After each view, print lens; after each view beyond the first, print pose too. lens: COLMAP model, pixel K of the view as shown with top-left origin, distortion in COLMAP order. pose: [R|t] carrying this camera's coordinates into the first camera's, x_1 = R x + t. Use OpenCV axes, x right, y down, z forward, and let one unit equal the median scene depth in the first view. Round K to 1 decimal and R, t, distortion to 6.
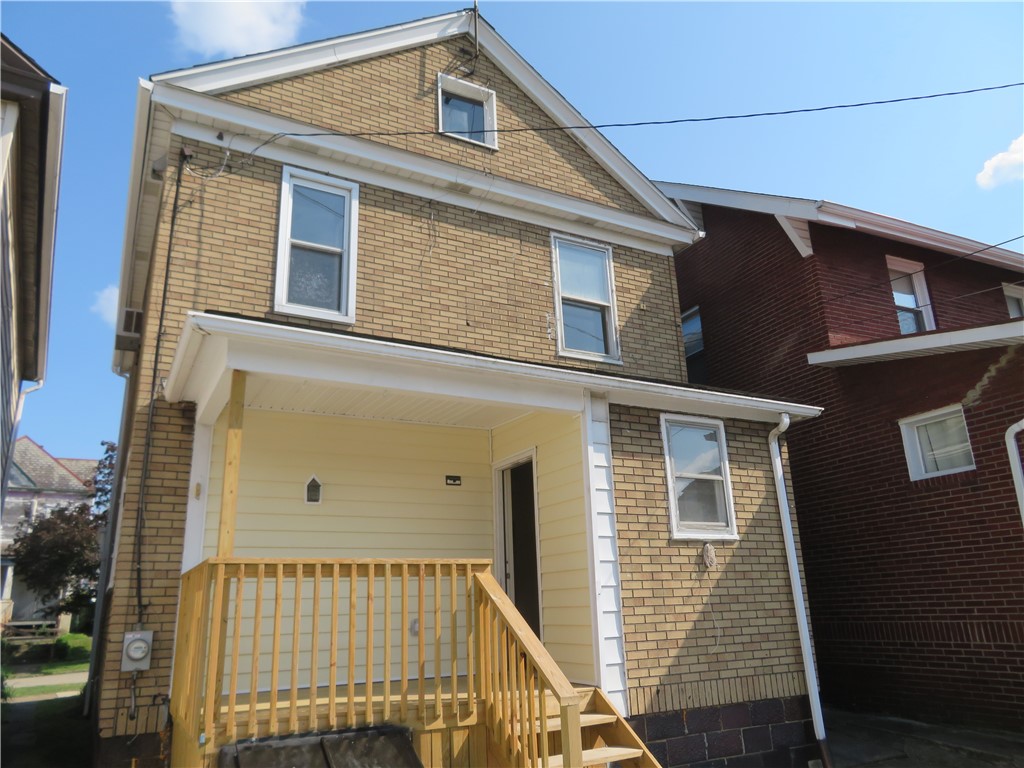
lens RADIAL K [[741.5, 0, 511.8], [0, 741.5, 385.1], [0, 0, 1]] dist [-0.013070, 0.017435]
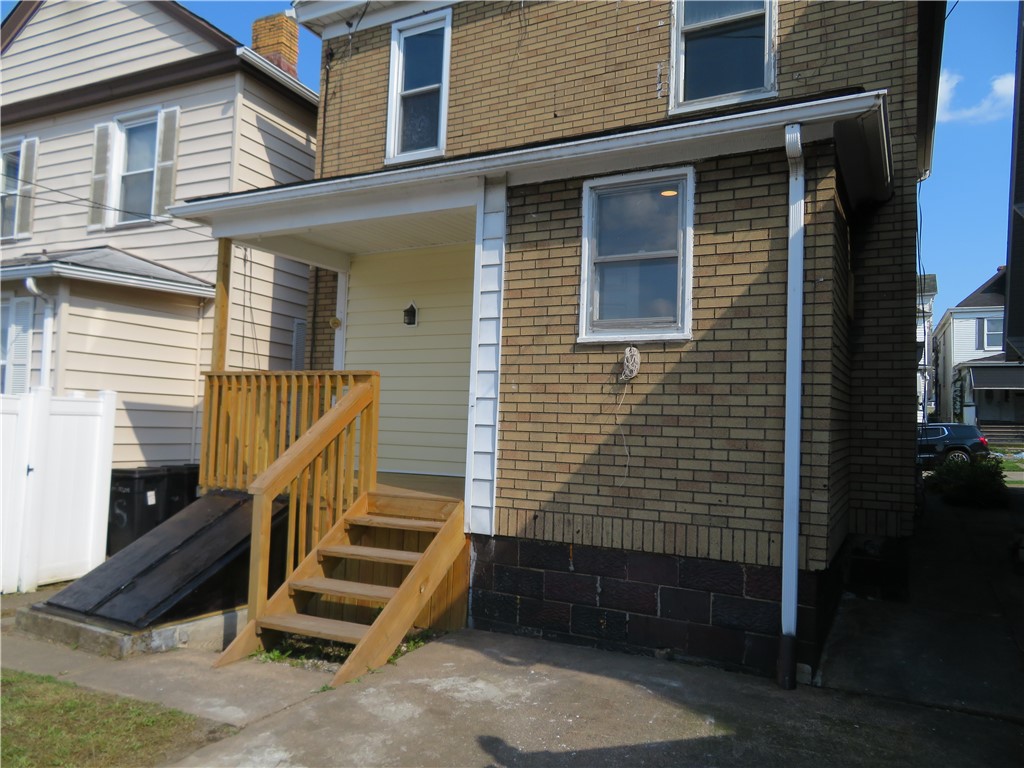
lens RADIAL K [[741.5, 0, 508.6], [0, 741.5, 388.8], [0, 0, 1]] dist [-0.013070, 0.017435]
pose [[0.539583, 0.009283, -0.841881, 0.806439], [0.198227, 0.970429, 0.137749, 0.125595], [0.818264, -0.241210, 0.521787, 0.492679]]
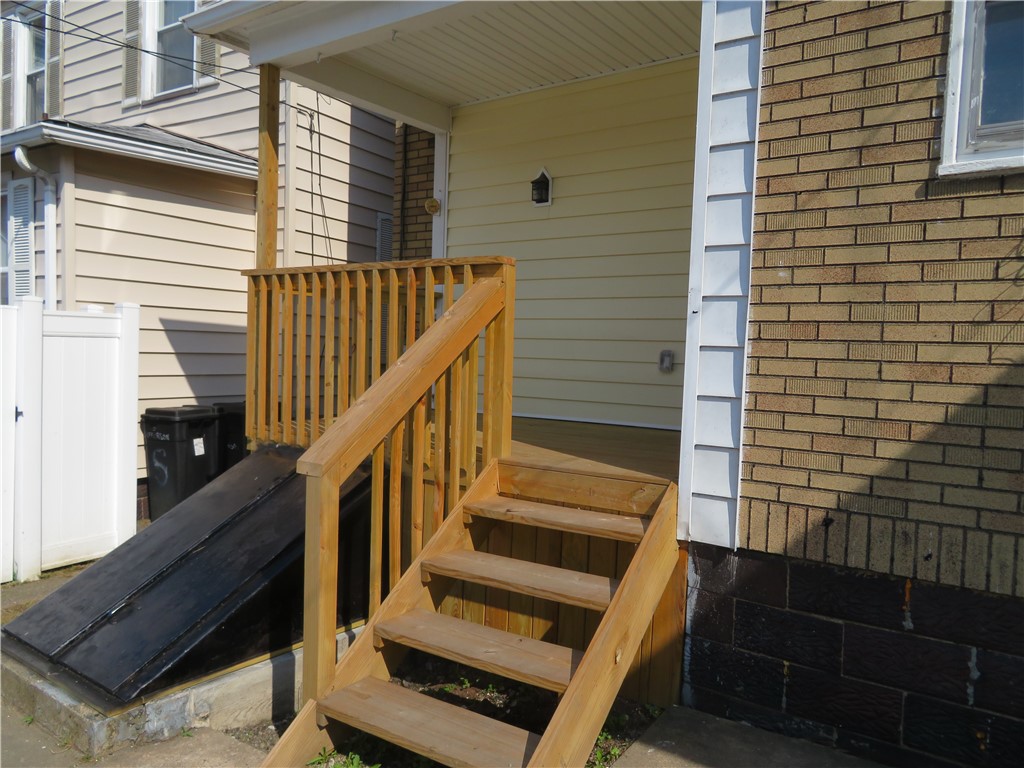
lens RADIAL K [[741.5, 0, 501.9], [0, 741.5, 389.0], [0, 0, 1]] dist [-0.013070, 0.017435]
pose [[0.432598, 0.094533, -0.896618, 0.452881], [0.222277, 0.952608, 0.207679, 0.174205], [0.873758, -0.289139, 0.391084, 0.592885]]
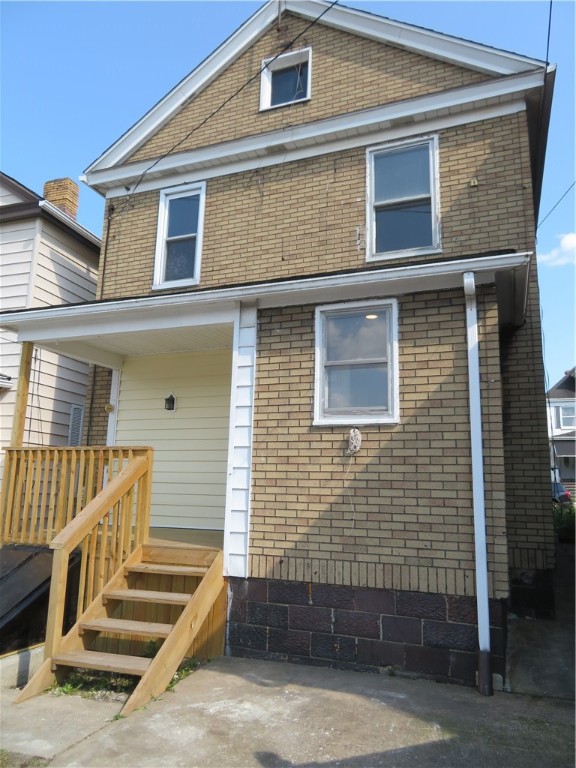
lens RADIAL K [[556.1, 0, 286.8], [0, 556.1, 383.4], [0, 0, 1]] dist [-0.013070, 0.017435]
pose [[0.638008, -0.094923, -0.764156, 0.764726], [0.184410, 0.982330, 0.031944, 0.111806], [0.747622, -0.161299, 0.644240, 0.454089]]
